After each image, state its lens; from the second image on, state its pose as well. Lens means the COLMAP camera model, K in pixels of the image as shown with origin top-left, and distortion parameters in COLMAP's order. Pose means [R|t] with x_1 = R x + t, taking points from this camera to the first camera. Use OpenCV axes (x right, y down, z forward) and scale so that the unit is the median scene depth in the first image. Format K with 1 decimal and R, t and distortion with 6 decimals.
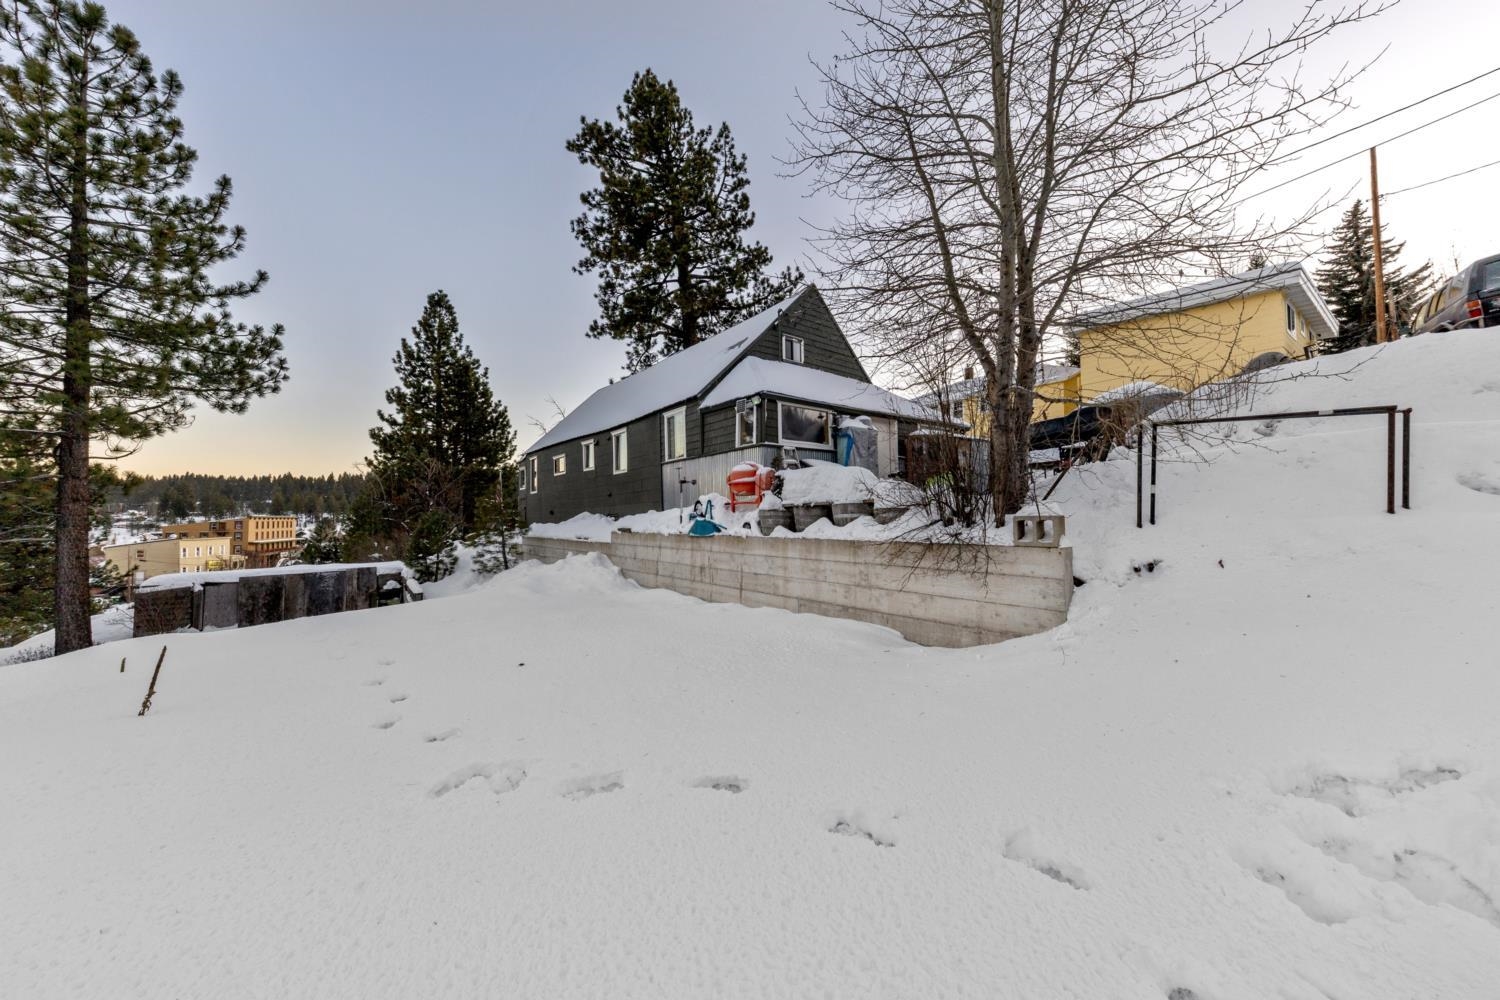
lens RADIAL K [[523.8, 0, 760.5], [0, 523.8, 496.0], [0, 0, 1]] dist [0.012968, -0.001467]
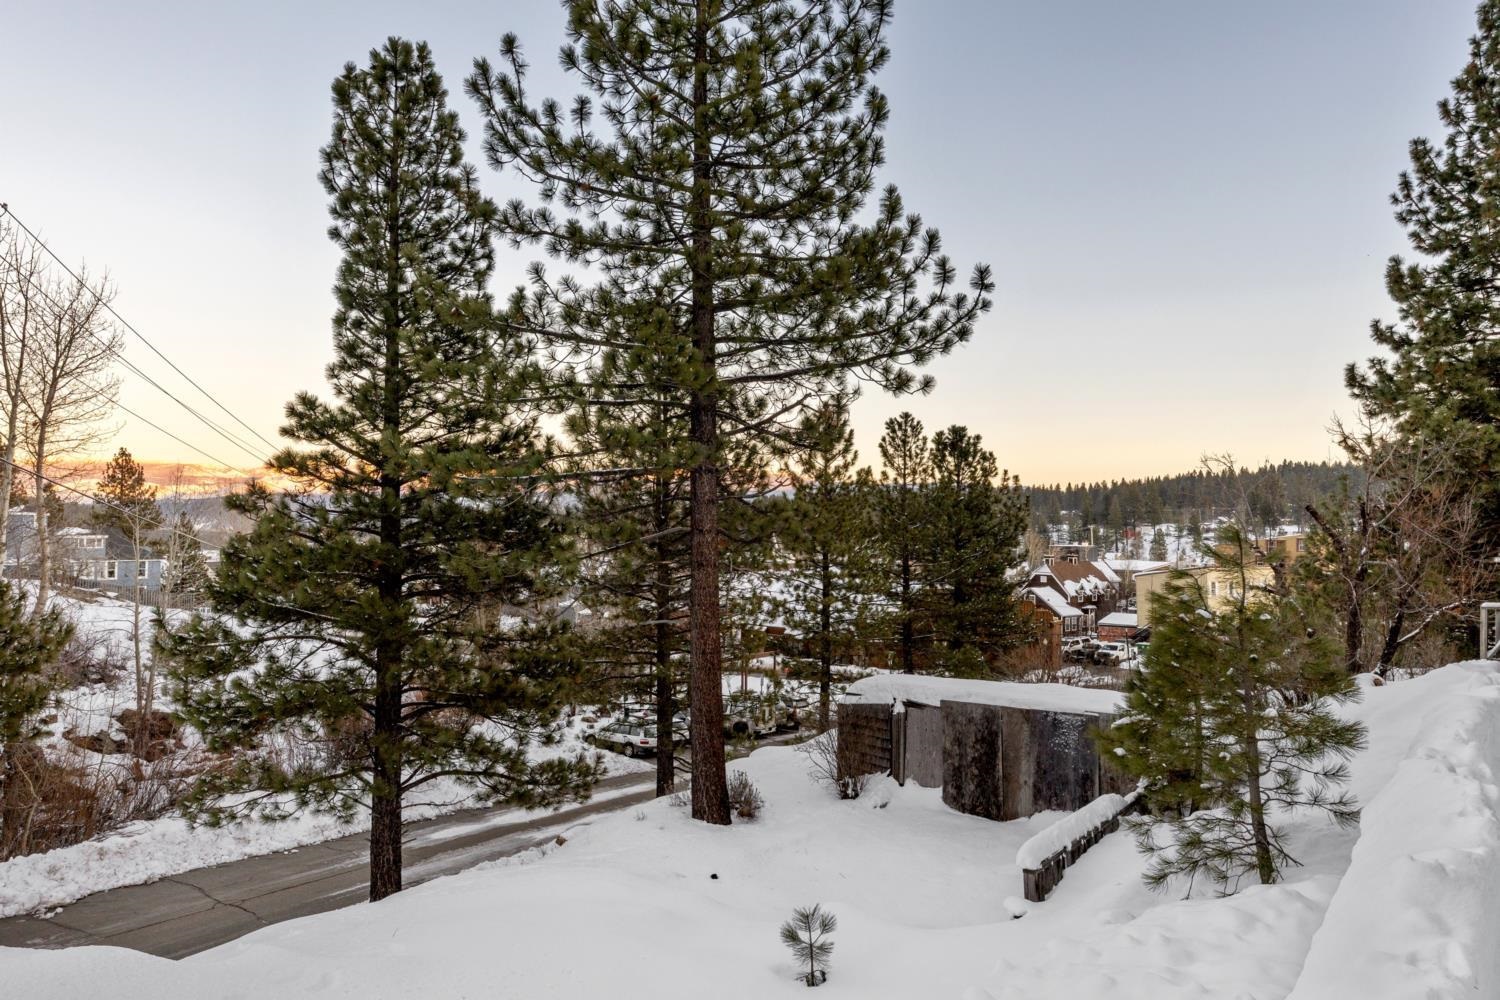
lens RADIAL K [[983.1, 0, 749.8], [0, 983.1, 525.4], [0, 0, 1]] dist [0.018853, 0.001287]
pose [[0.242188, 0.001371, -0.970228, -0.033720], [0.038721, 0.999189, 0.011078, -0.019109], [0.969456, -0.040251, 0.241938, 0.276152]]
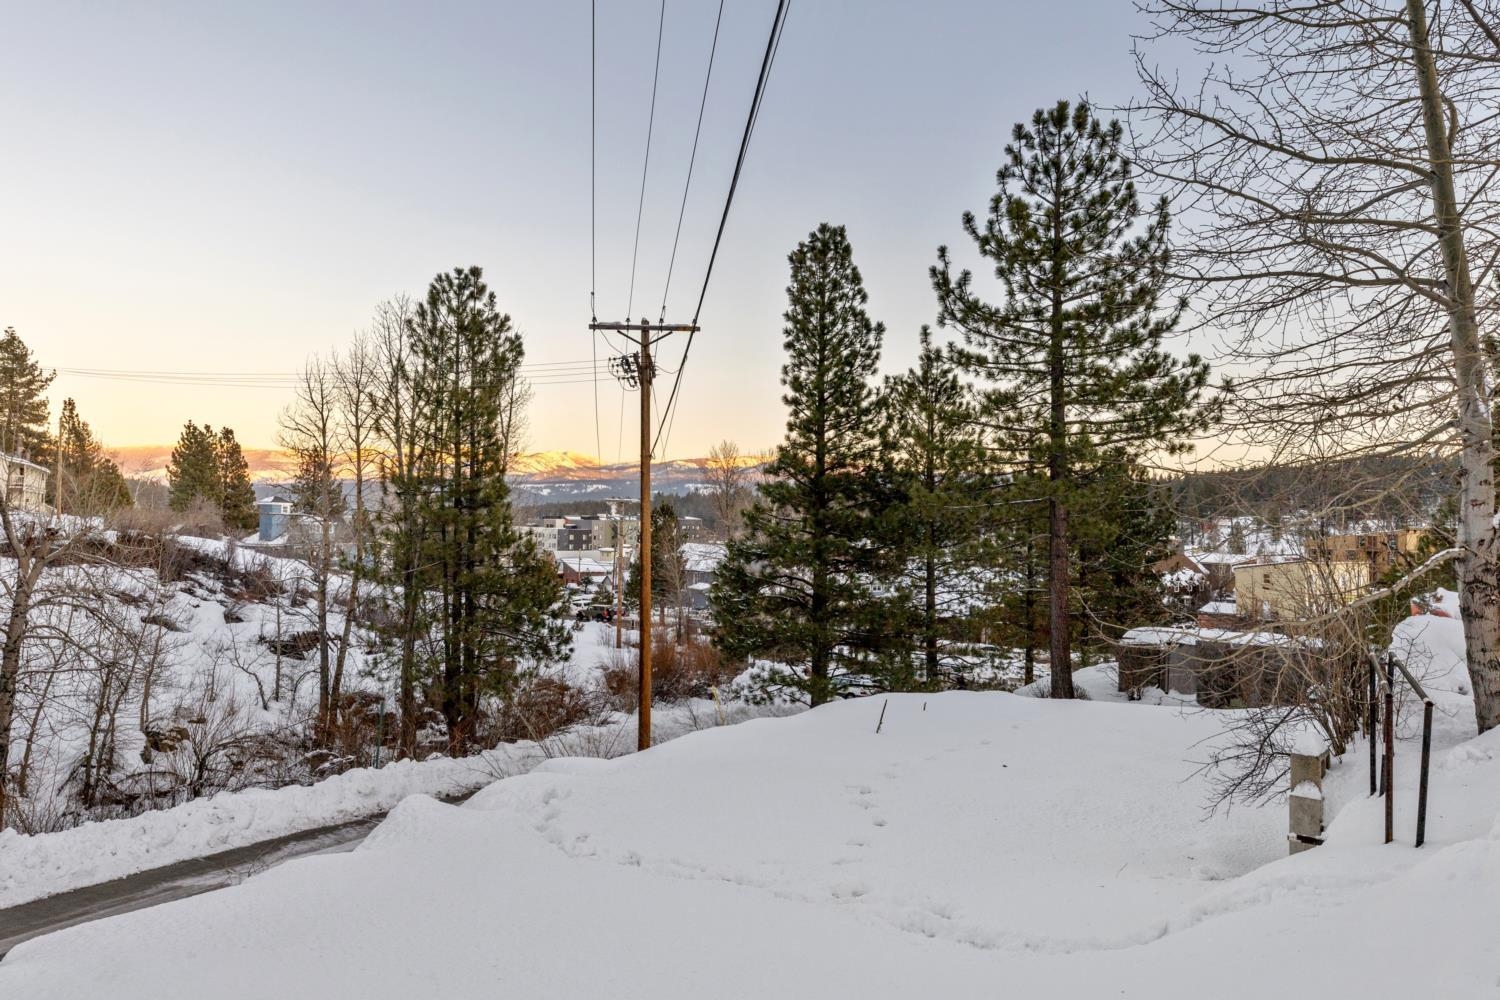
lens RADIAL K [[983.1, 0, 740.6], [0, 983.1, 503.3], [0, 0, 1]] dist [0.018853, 0.001287]
pose [[0.177114, -0.006619, -0.984168, 0.231374], [0.030689, 0.999528, -0.001200, -0.044520], [0.983712, -0.029991, 0.177234, -0.009330]]
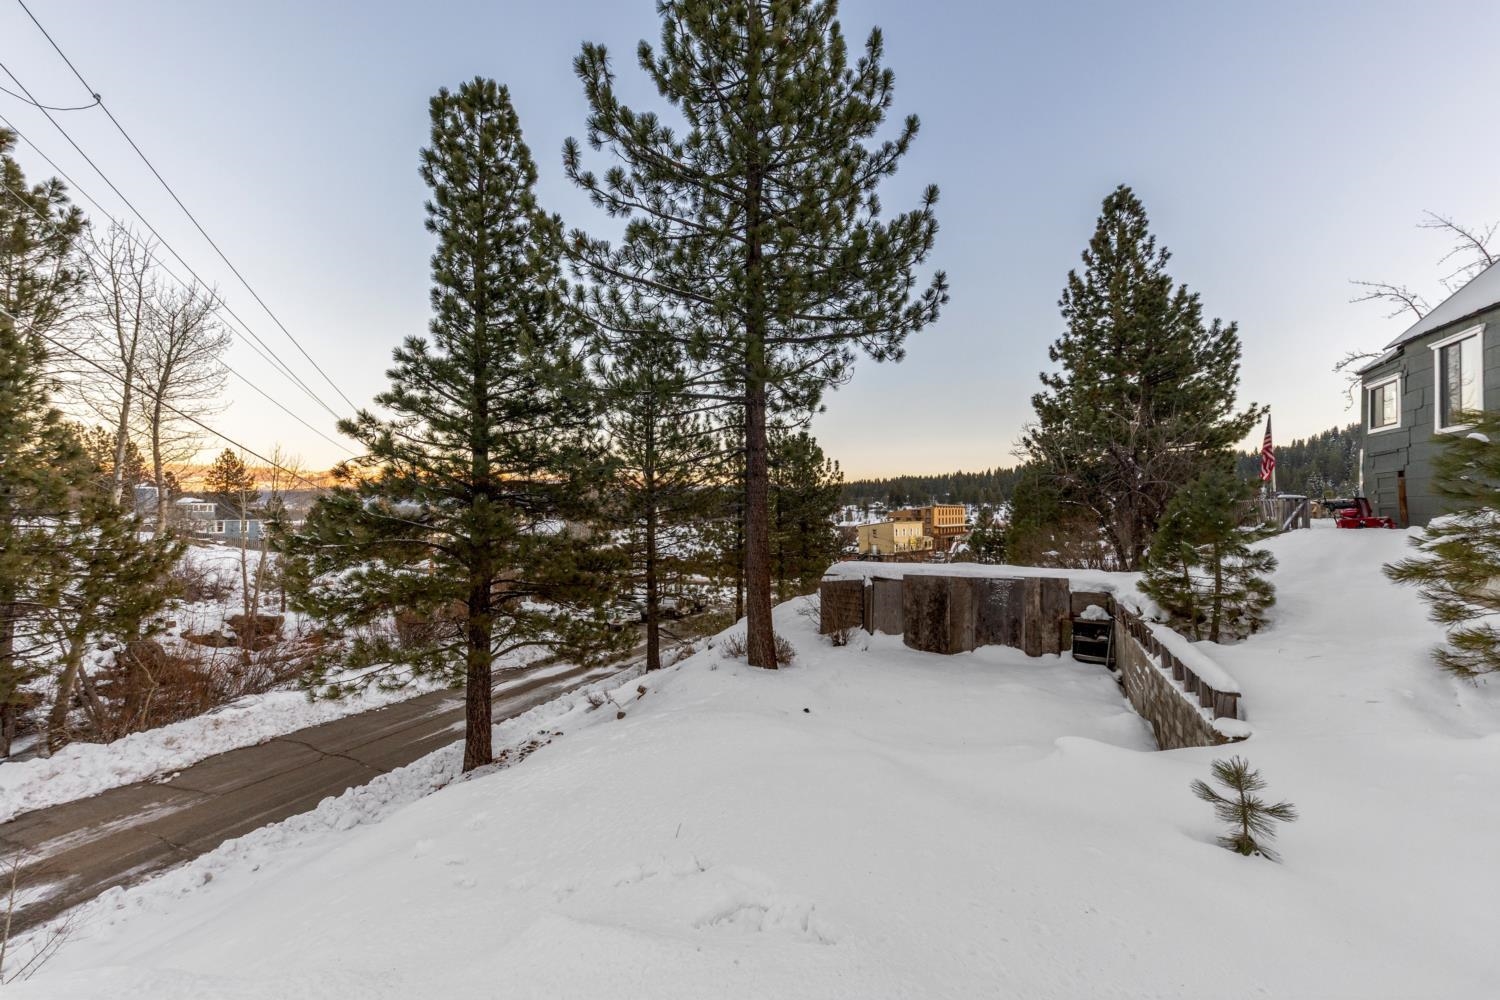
lens RADIAL K [[523.8, 0, 747.3], [0, 523.8, 513.1], [0, 0, 1]] dist [0.012968, -0.001467]
pose [[0.440829, 0.012024, -0.897511, -0.188310], [0.034153, 0.998961, 0.030158, 0.015495], [0.896941, -0.043947, 0.439960, 0.219073]]
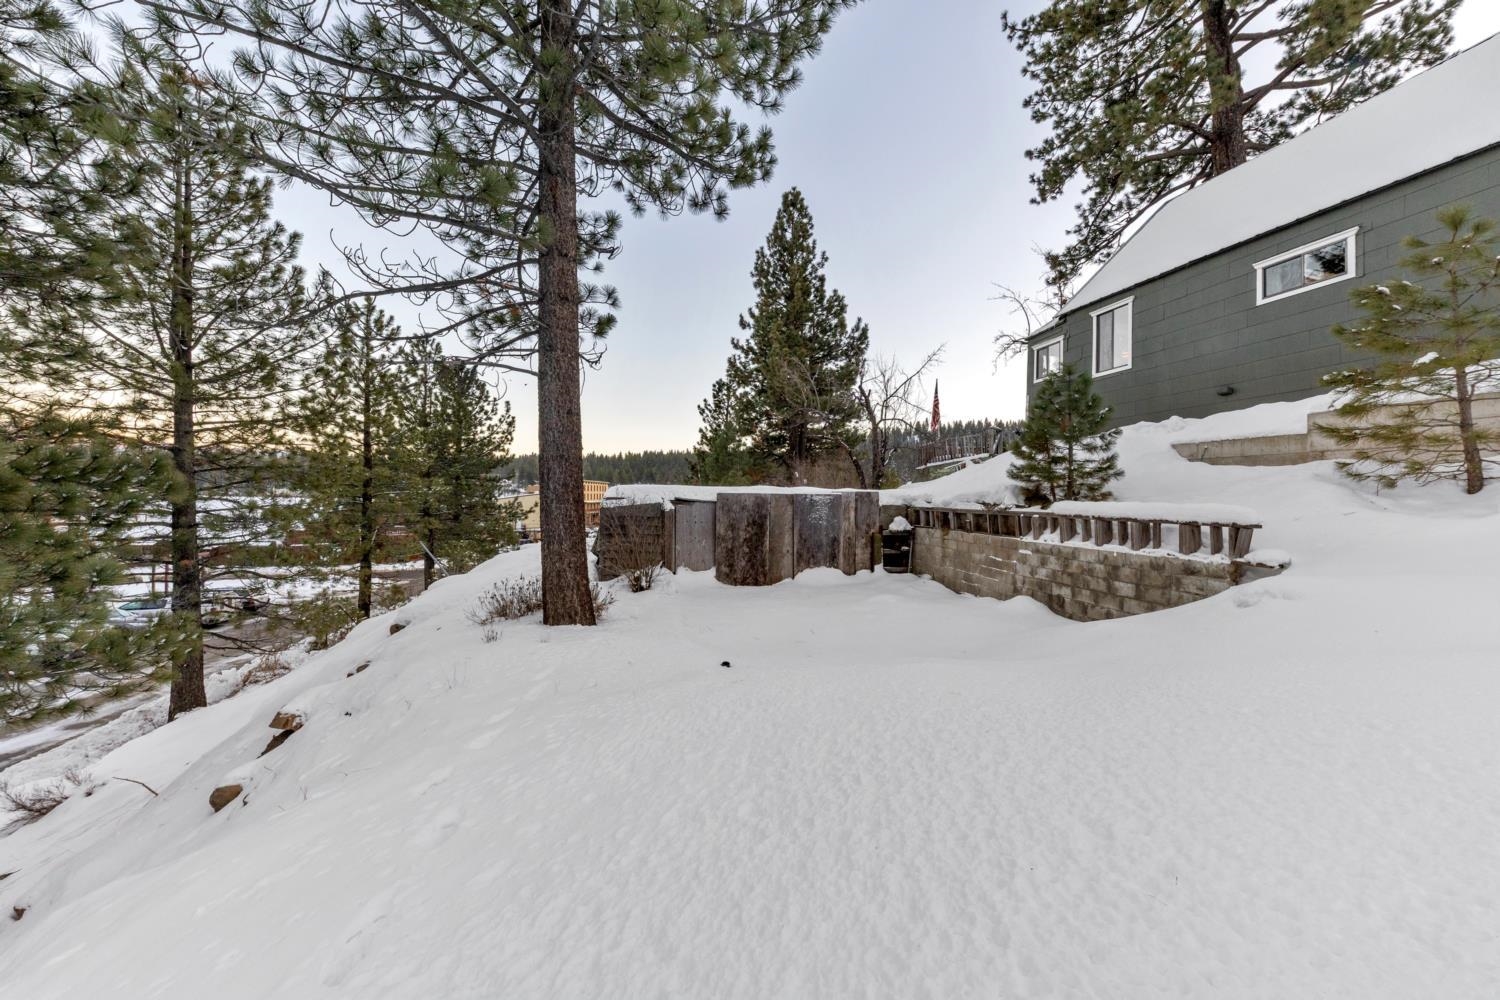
lens RADIAL K [[523.8, 0, 773.2], [0, 523.8, 500.8], [0, 0, 1]] dist [0.012968, -0.001467]
pose [[0.924358, 0.030025, -0.380343, -0.328747], [-0.012532, 0.998750, 0.048386, 0.062888], [0.381320, -0.039960, 0.923579, 0.219710]]
